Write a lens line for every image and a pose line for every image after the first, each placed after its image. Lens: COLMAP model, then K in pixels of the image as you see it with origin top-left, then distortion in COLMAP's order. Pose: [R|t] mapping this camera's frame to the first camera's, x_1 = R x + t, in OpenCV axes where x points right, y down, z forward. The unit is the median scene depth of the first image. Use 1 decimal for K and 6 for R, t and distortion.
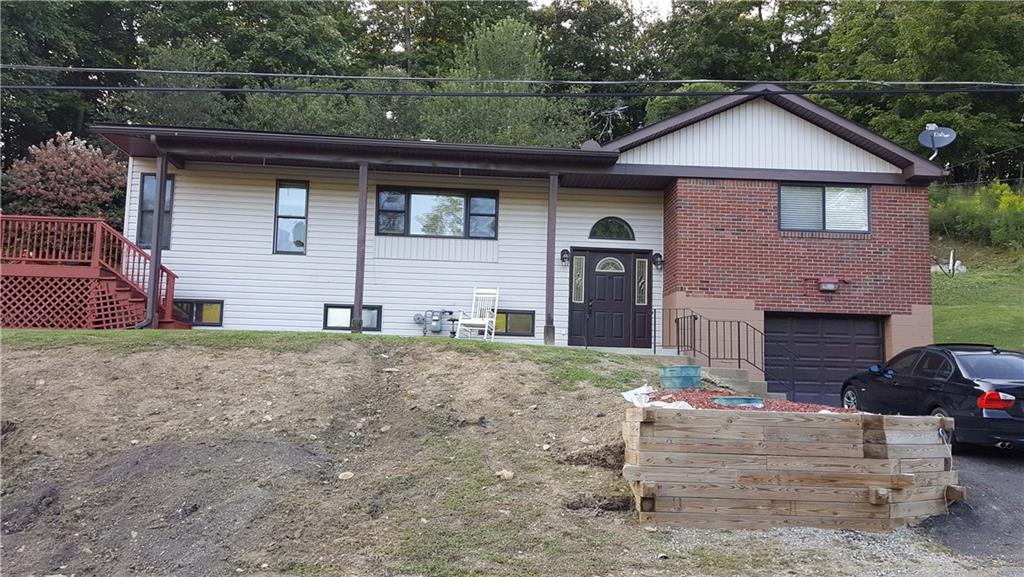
lens RADIAL K [[755.6, 0, 512.5], [0, 755.6, 316.1], [0, 0, 1]] dist [0.122386, -0.184592]
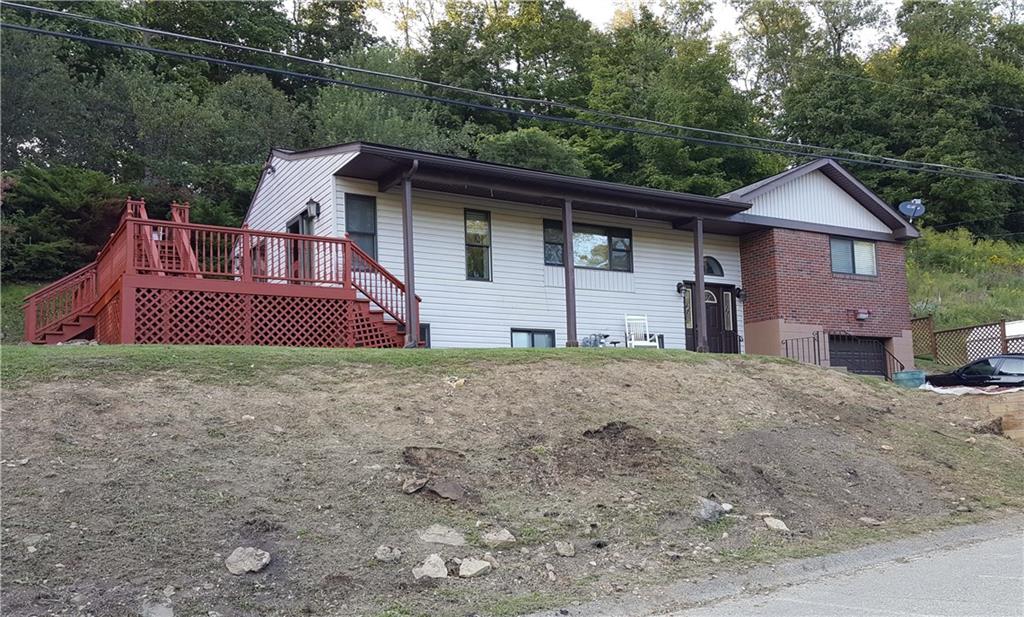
lens RADIAL K [[808.8, 0, 473.6], [0, 808.8, 363.3], [0, 0, 1]] dist [0.065270, -0.002856]
pose [[0.906711, -0.013278, 0.421544, -0.789385], [0.008521, 0.999877, 0.013166, 0.018460], [-0.421667, -0.008346, 0.906712, -0.007900]]
